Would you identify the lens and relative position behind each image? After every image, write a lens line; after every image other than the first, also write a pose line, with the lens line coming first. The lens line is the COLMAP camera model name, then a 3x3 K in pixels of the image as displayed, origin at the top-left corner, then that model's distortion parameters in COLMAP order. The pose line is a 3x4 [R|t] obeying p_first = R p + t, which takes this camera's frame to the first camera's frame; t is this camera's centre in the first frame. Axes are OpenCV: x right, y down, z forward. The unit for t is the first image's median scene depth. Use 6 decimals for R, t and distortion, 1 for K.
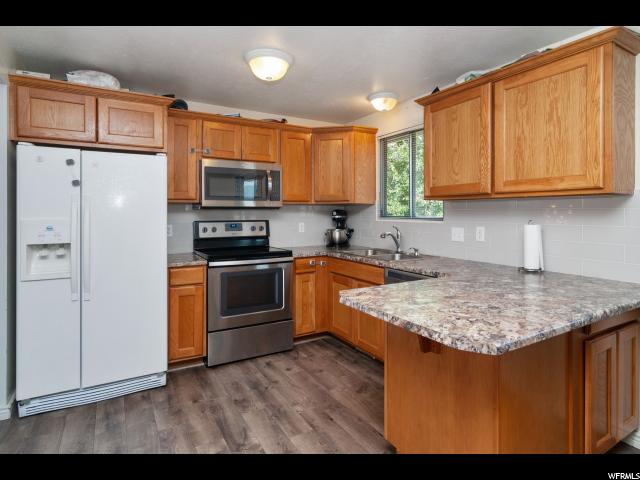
lens RADIAL K [[354.2, 0, 320.8], [0, 354.2, 211.8], [0, 0, 1]] dist [0.001420, 0.000811]
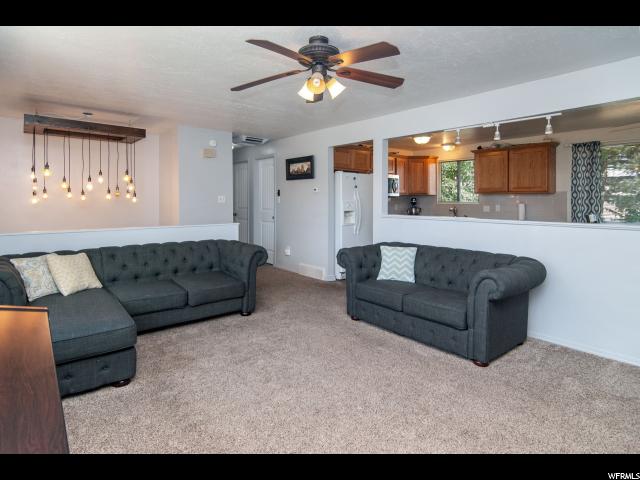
lens RADIAL K [[353.1, 0, 321.3], [0, 353.1, 206.8], [0, 0, 1]] dist [0.001504, -0.000046]
pose [[0.986773, -0.000655, 0.162106, -1.079088], [-0.002275, 0.999837, 0.017891, 0.012182], [-0.162091, -0.018023, 0.986611, -1.128532]]
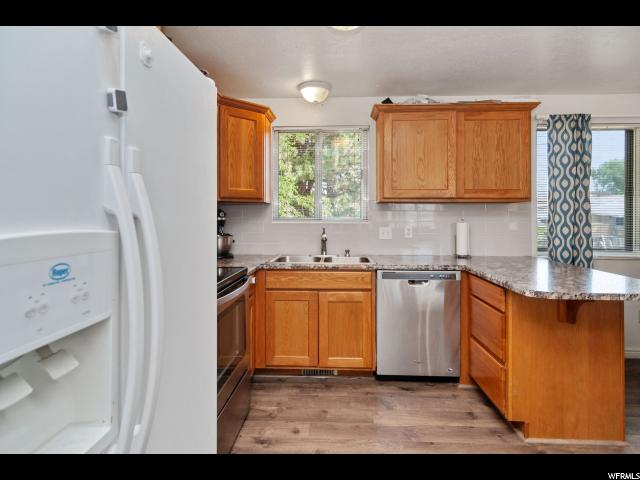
lens RADIAL K [[354.2, 0, 320.8], [0, 354.2, 211.8], [0, 0, 1]] dist [0.001420, 0.000811]
pose [[0.546369, 0.009362, 0.837492, -0.683147], [-0.003123, 0.999953, -0.009140, 0.007428], [-0.837539, 0.002378, 0.546373, 0.578254]]
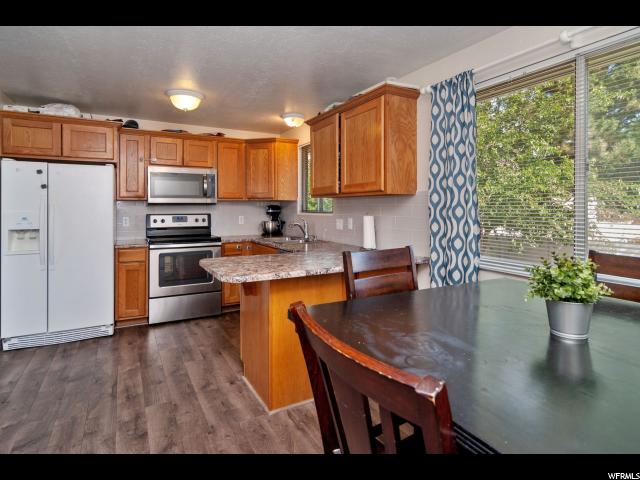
lens RADIAL K [[353.1, 0, 321.3], [0, 353.1, 206.8], [0, 0, 1]] dist [0.001504, -0.000046]
pose [[0.999793, -0.000002, -0.020326, 0.357253], [-0.000026, 0.999999, -0.001393, 0.001474], [0.020326, 0.001393, 0.999792, -0.309555]]
